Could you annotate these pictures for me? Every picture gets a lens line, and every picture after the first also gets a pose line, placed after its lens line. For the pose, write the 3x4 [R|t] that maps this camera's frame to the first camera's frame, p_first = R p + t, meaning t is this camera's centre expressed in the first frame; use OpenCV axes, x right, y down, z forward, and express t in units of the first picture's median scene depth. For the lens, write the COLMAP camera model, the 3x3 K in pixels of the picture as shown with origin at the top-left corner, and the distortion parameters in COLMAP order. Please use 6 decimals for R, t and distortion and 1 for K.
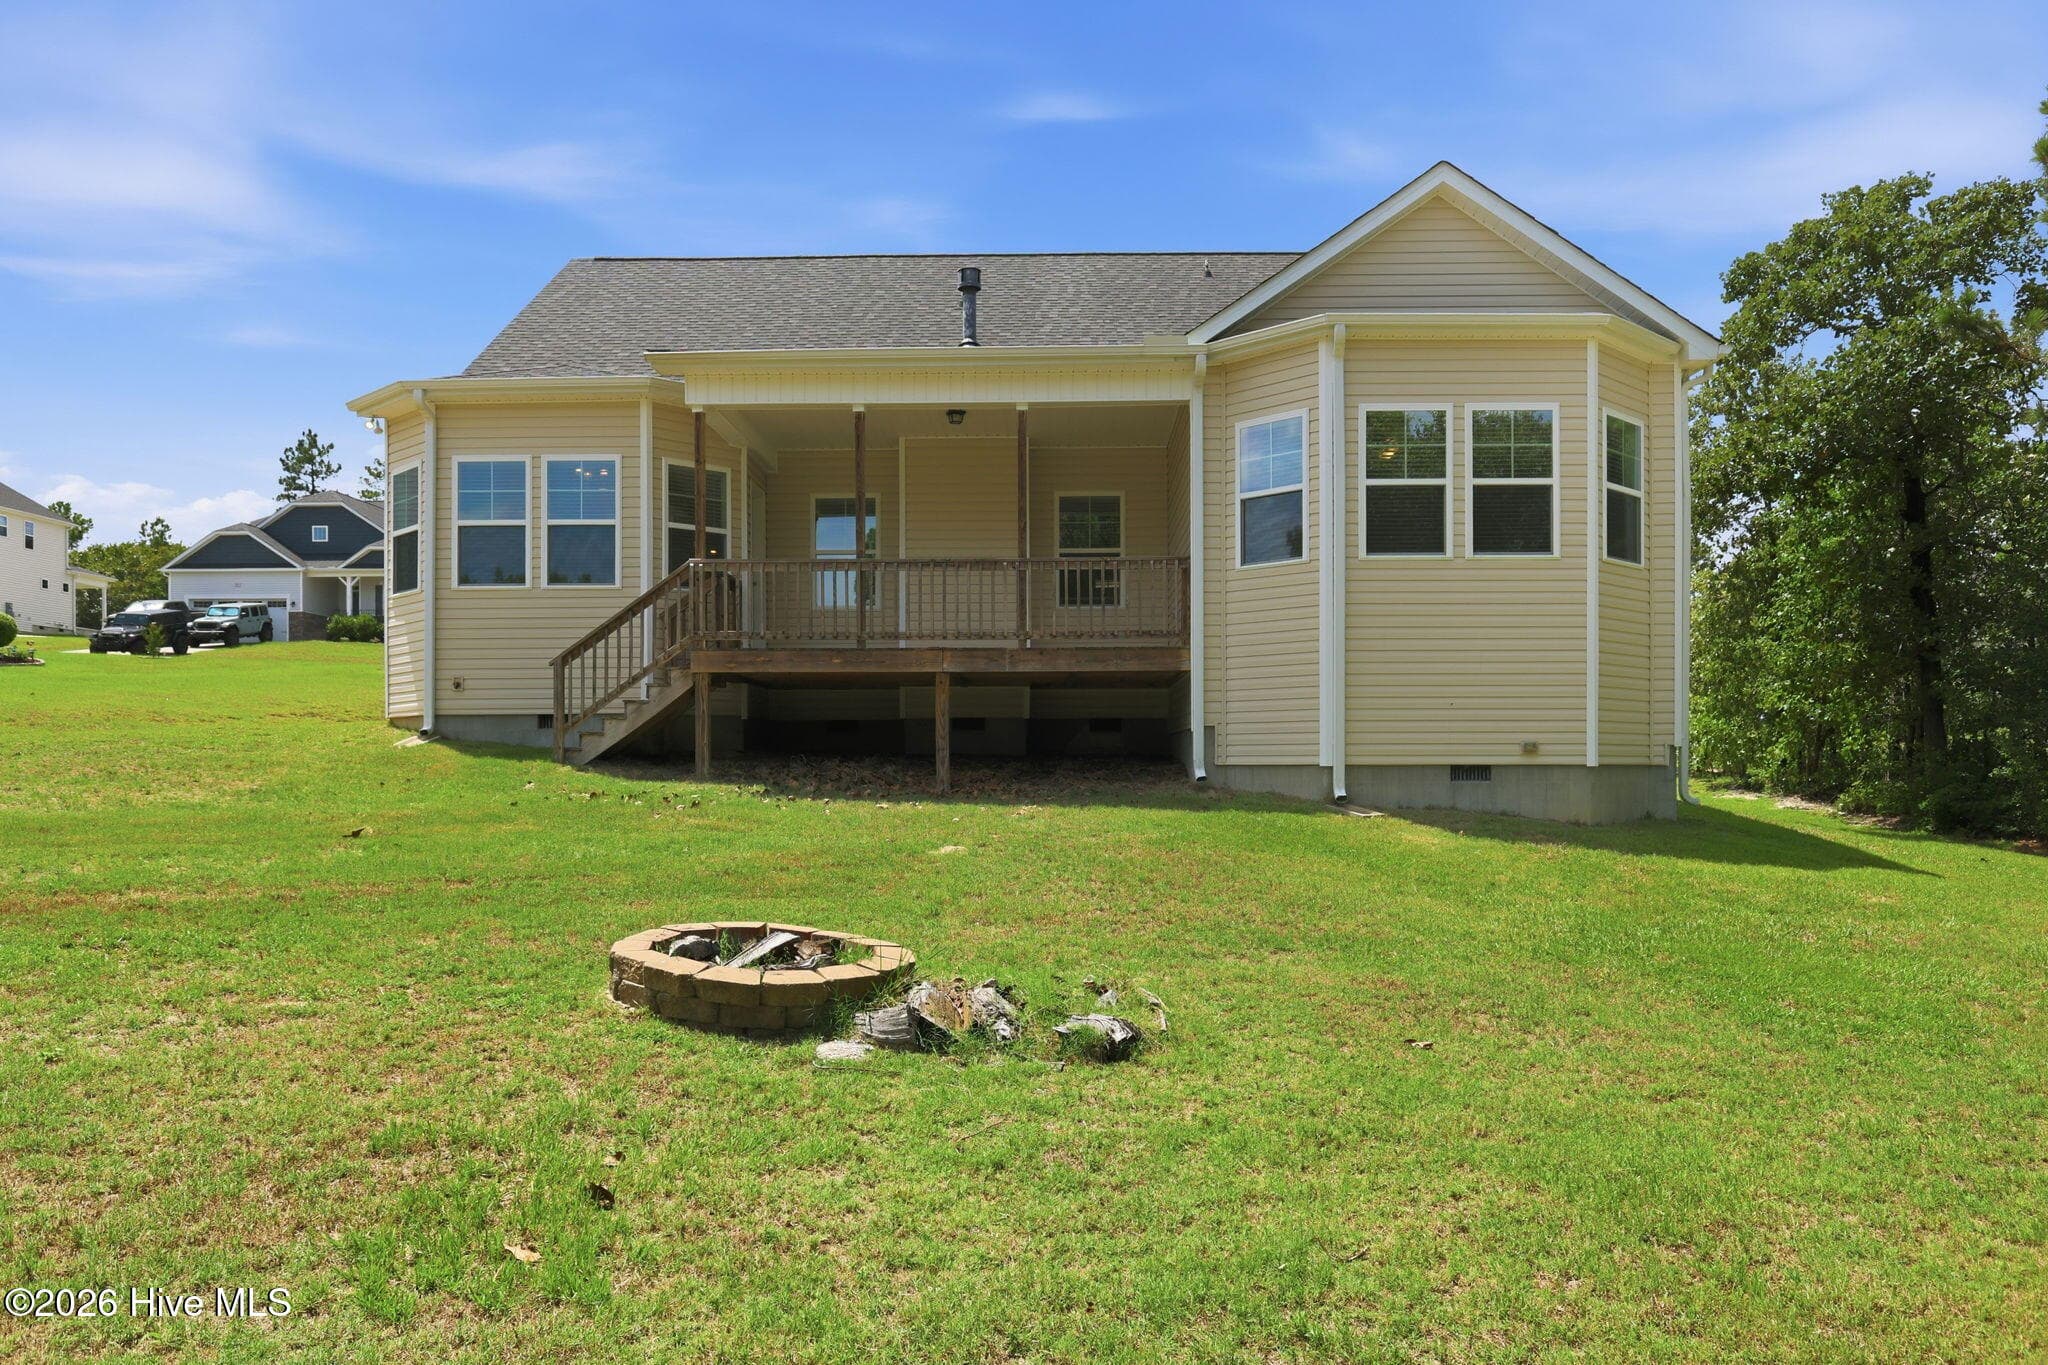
lens RADIAL K [[1498.0, 0, 1032.6], [0, 1498.0, 766.5], [0, 0, 1]] dist [0.000095, -0.000172]
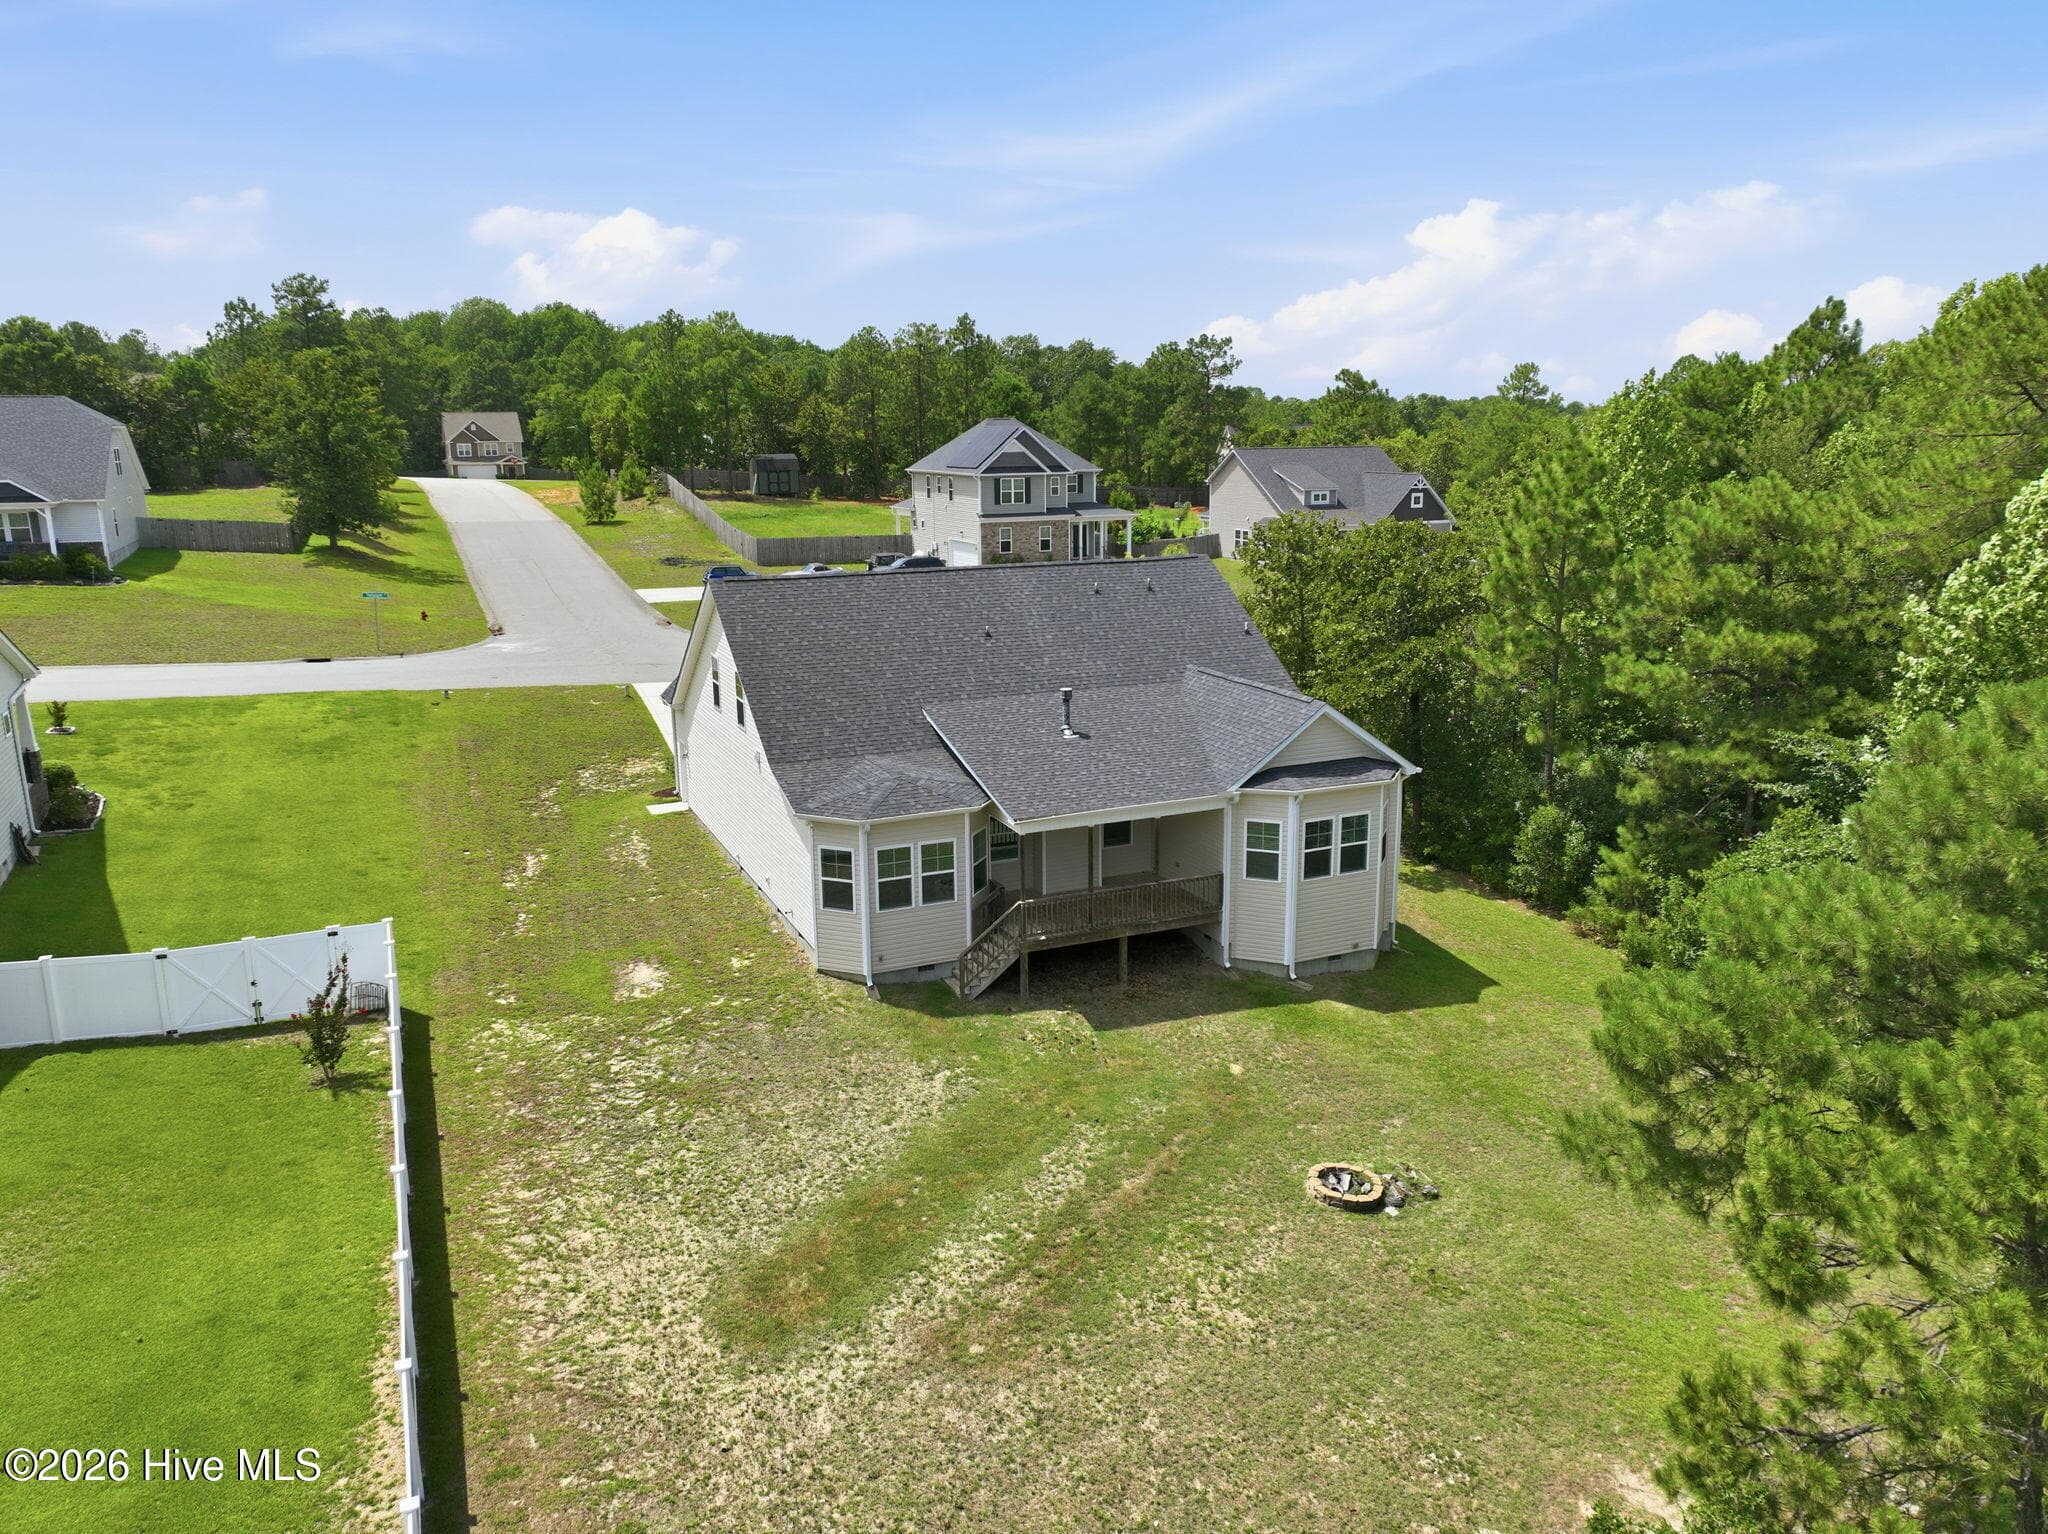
lens RADIAL K [[1446.9, 0, 1024.0], [0, 1446.9, 767.0], [0, 0, 1]] dist [0.006358, 0.002147]
pose [[0.907210, -0.102211, 0.408072, -1.057010], [0.009155, 0.974602, 0.223758, -0.796147], [-0.420579, -0.199259, 0.885104, -0.795300]]
